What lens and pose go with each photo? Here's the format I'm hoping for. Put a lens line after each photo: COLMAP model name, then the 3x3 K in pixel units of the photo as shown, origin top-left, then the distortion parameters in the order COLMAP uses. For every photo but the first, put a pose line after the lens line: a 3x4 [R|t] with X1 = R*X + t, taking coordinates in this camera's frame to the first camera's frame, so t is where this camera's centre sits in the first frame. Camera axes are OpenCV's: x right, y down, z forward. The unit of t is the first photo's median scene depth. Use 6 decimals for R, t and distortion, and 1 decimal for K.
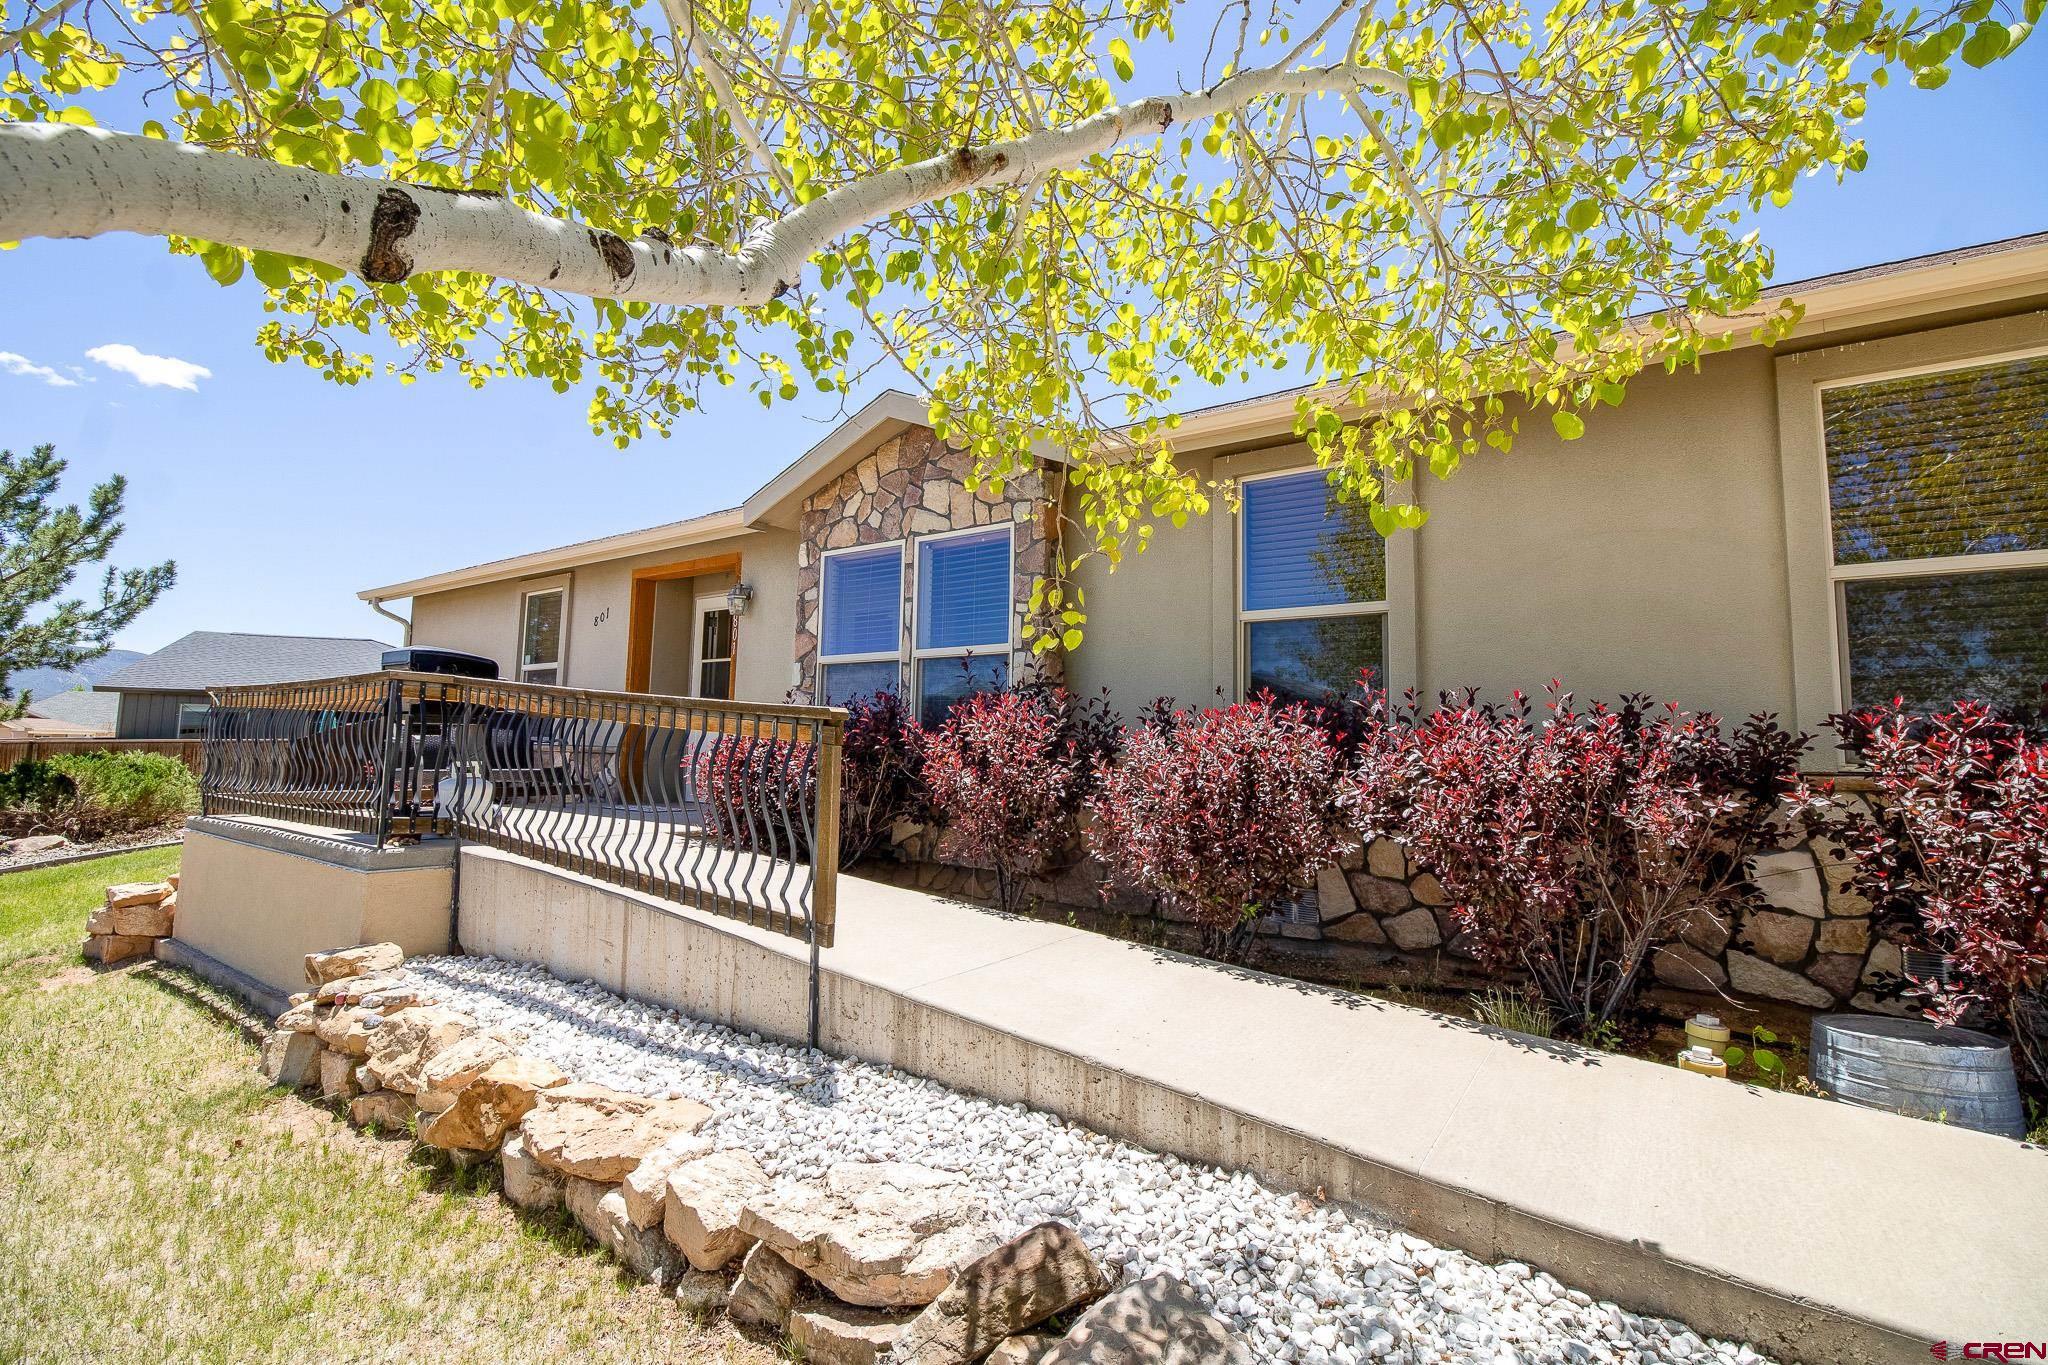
lens RADIAL K [[976.5, 0, 1039.3], [0, 976.5, 653.5], [0, 0, 1]] dist [-0.002190, -0.012136]
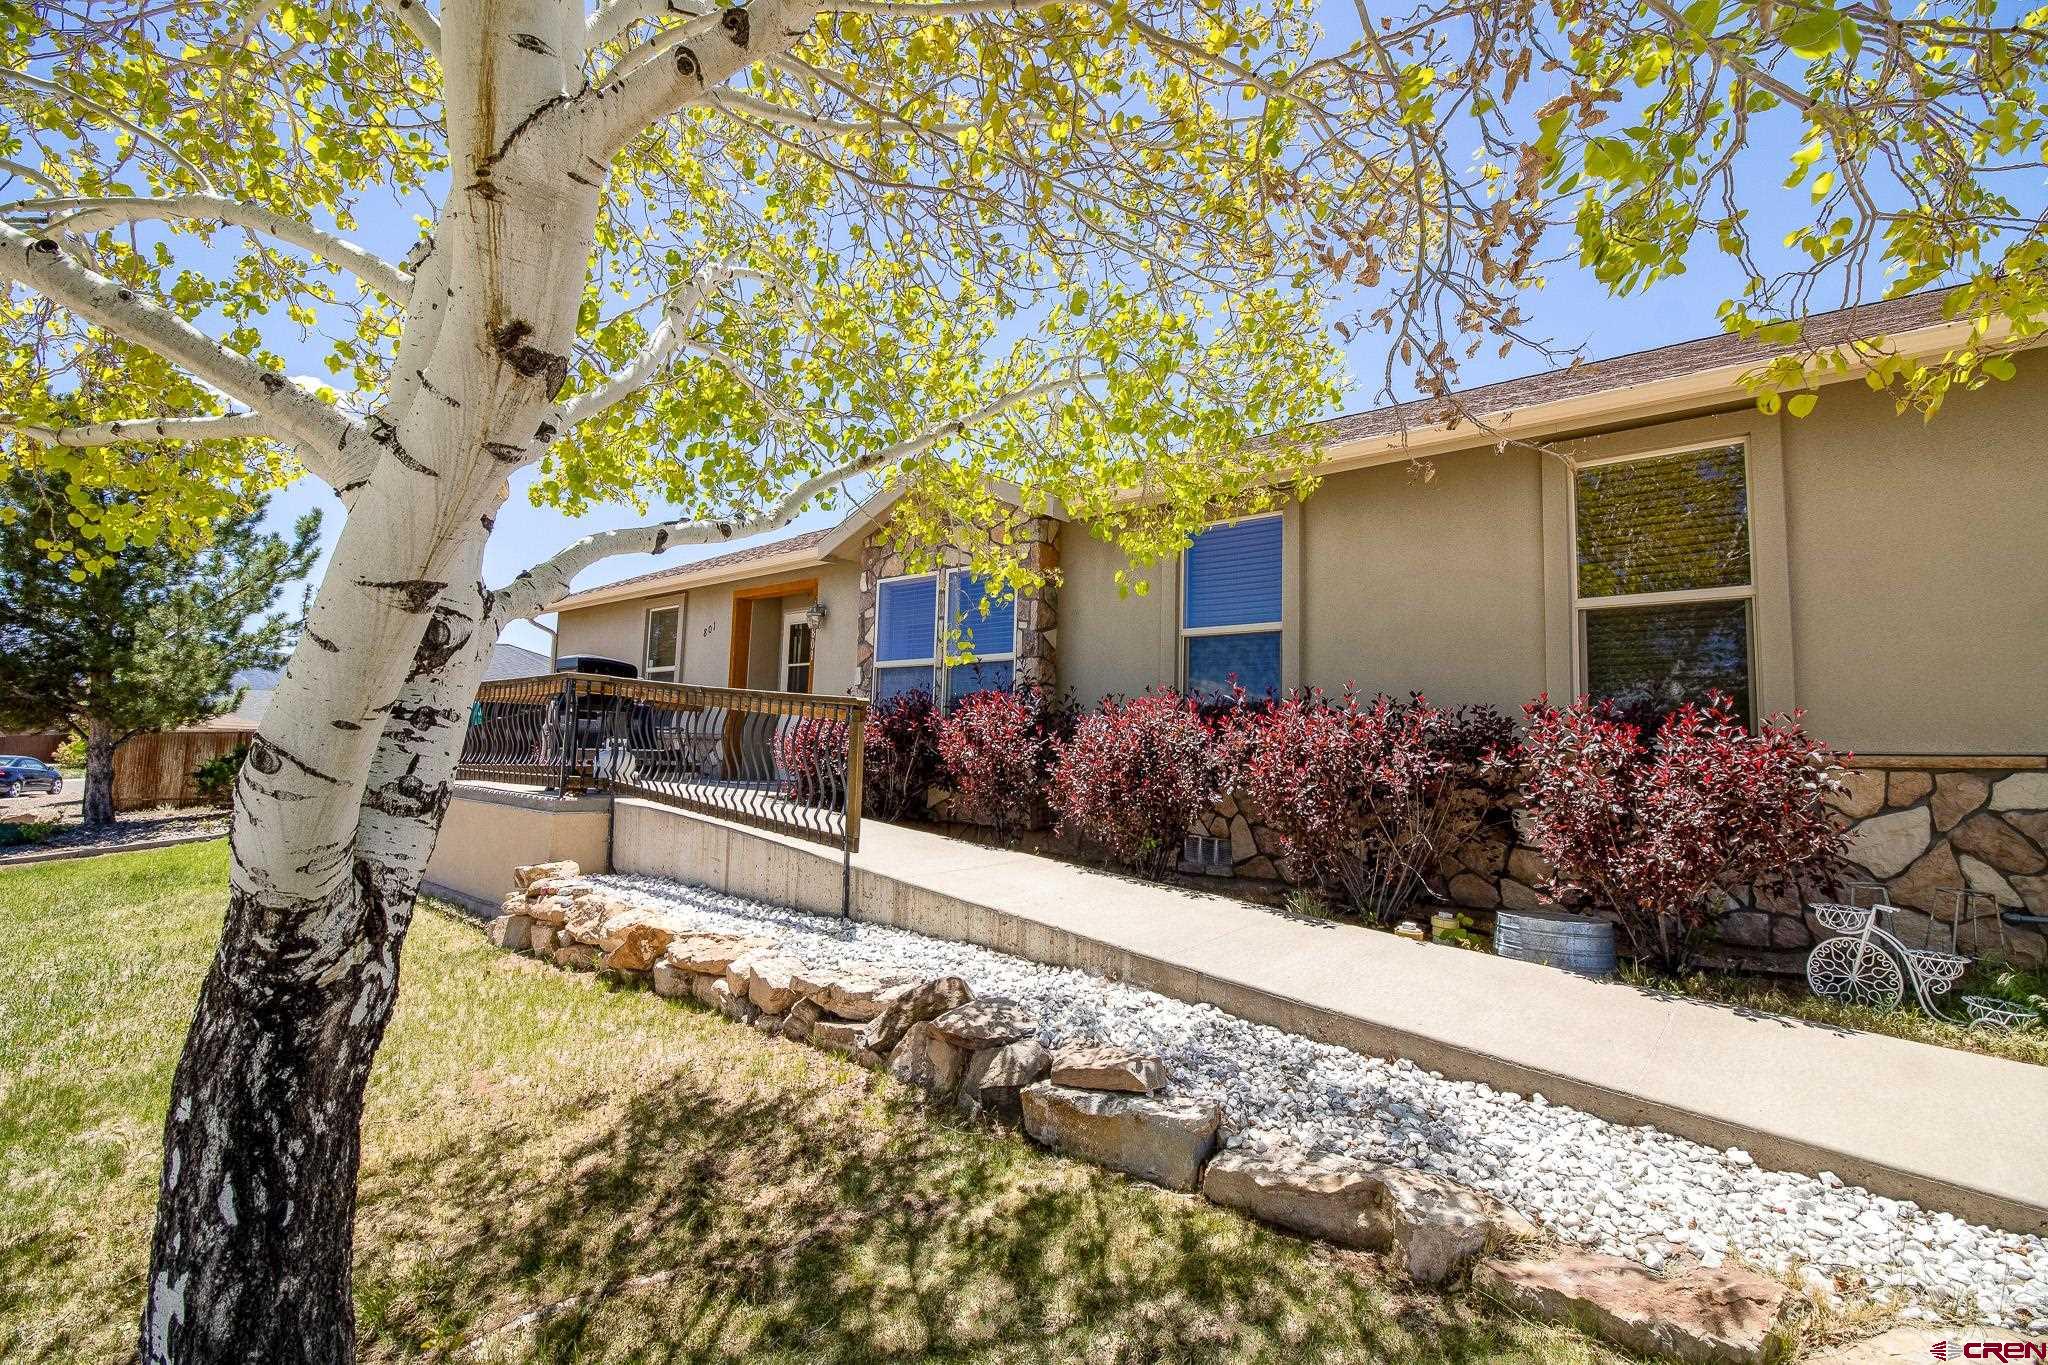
lens RADIAL K [[976.5, 0, 1039.3], [0, 976.5, 653.5], [0, 0, 1]] dist [-0.002190, -0.012136]
pose [[0.995700, 0.000463, -0.092640, 0.167083], [-0.000663, 0.999998, -0.002125, -0.008495], [0.092639, 0.002177, 0.995697, -0.393919]]
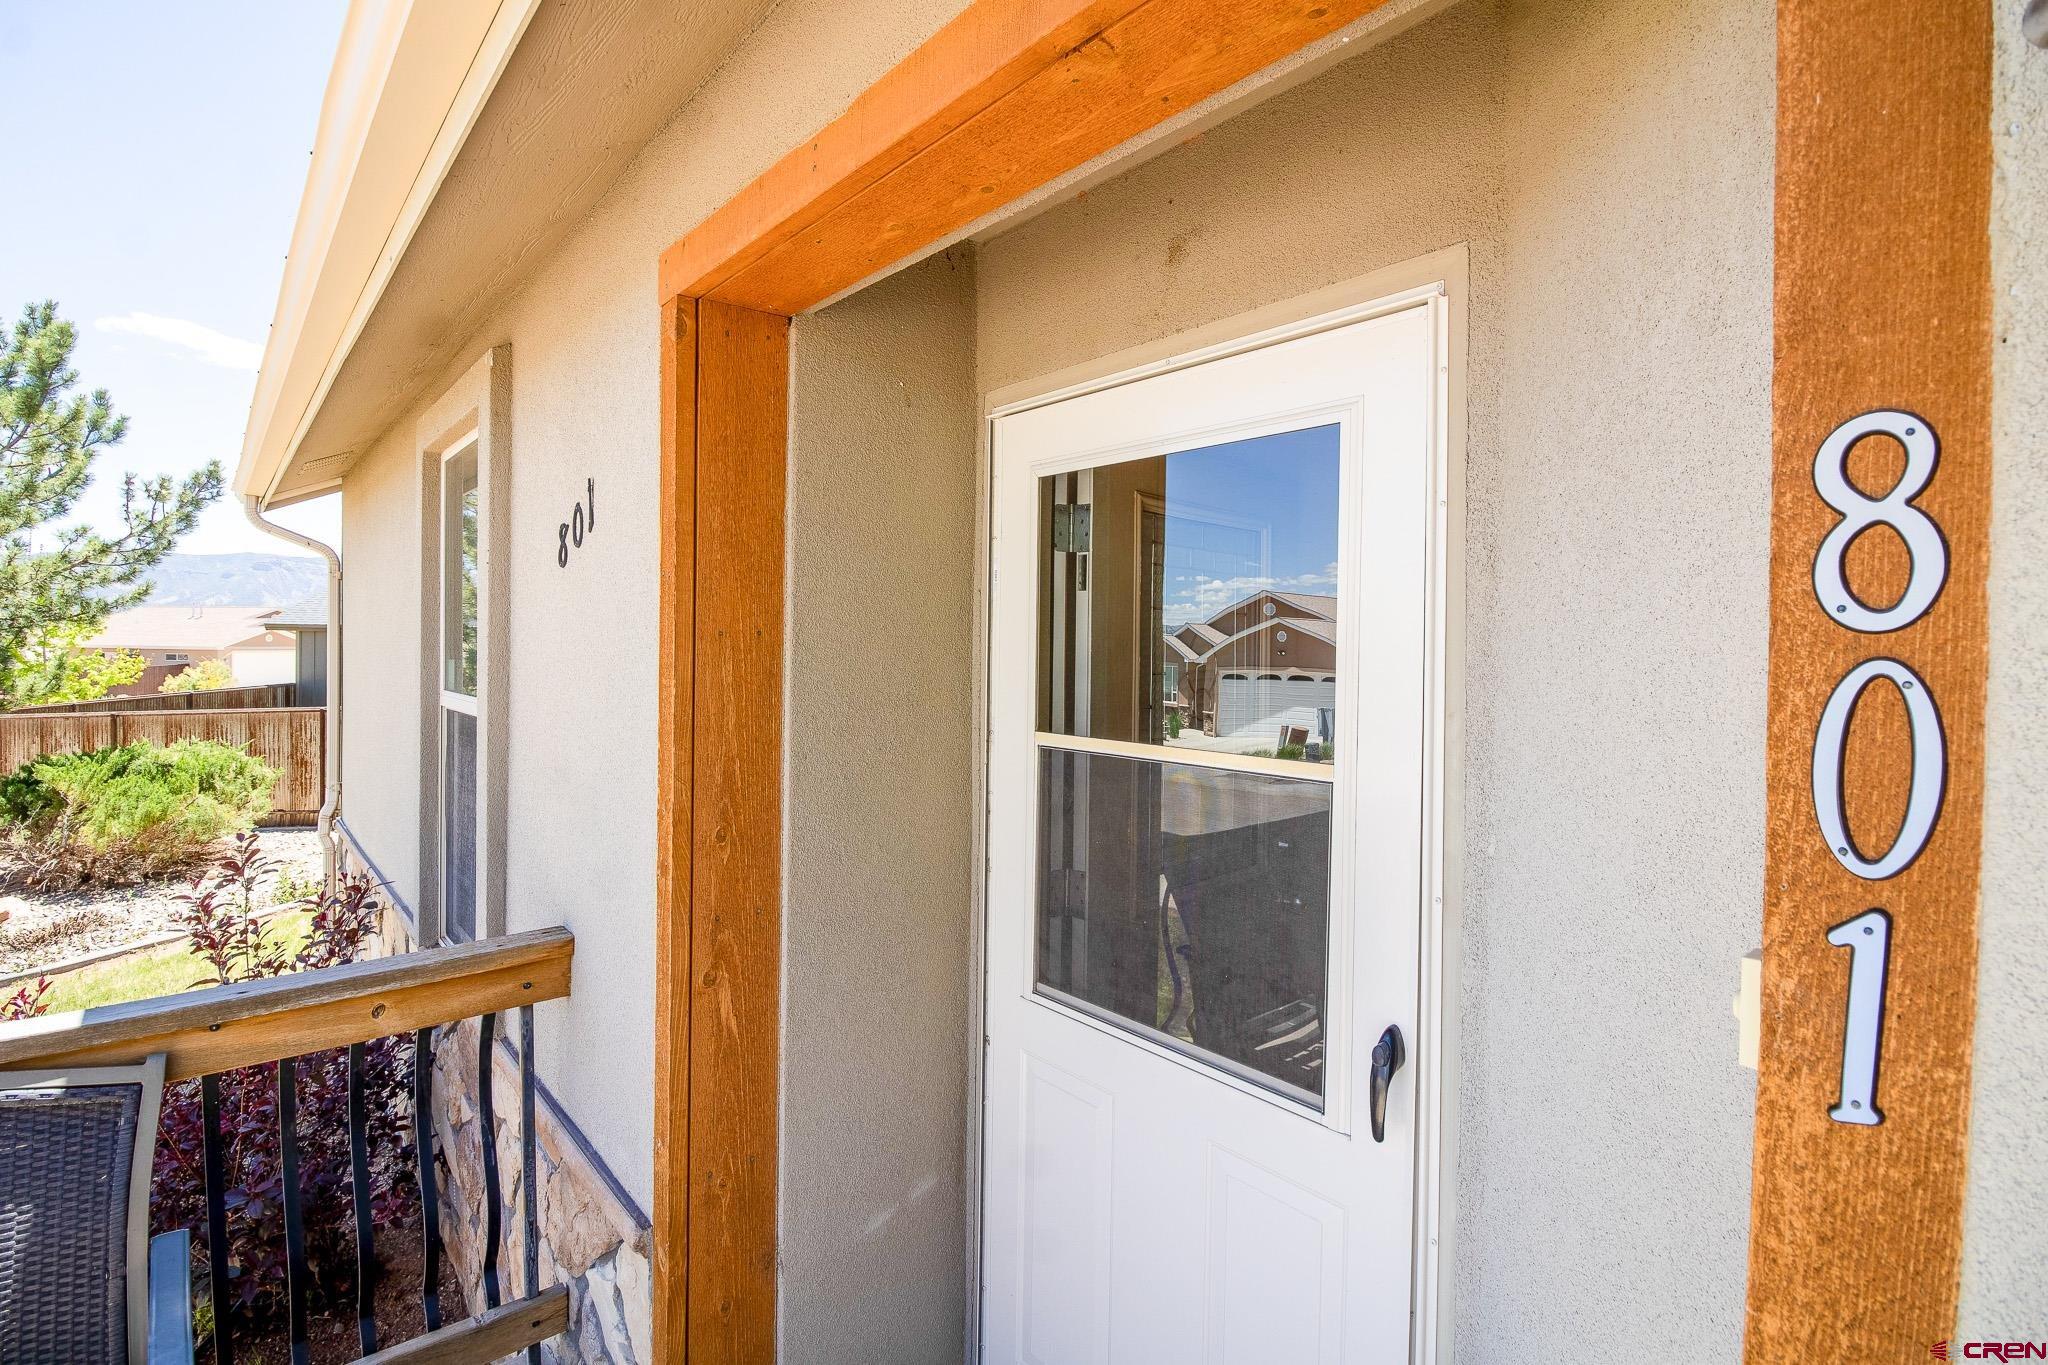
lens RADIAL K [[976.5, 0, 1039.3], [0, 976.5, 653.5], [0, 0, 1]] dist [-0.002190, -0.012136]
pose [[0.972939, -0.004968, -0.231010, -0.619903], [0.030737, 0.993666, 0.108086, -0.059488], [0.229010, -0.112262, 0.966929, 1.683802]]
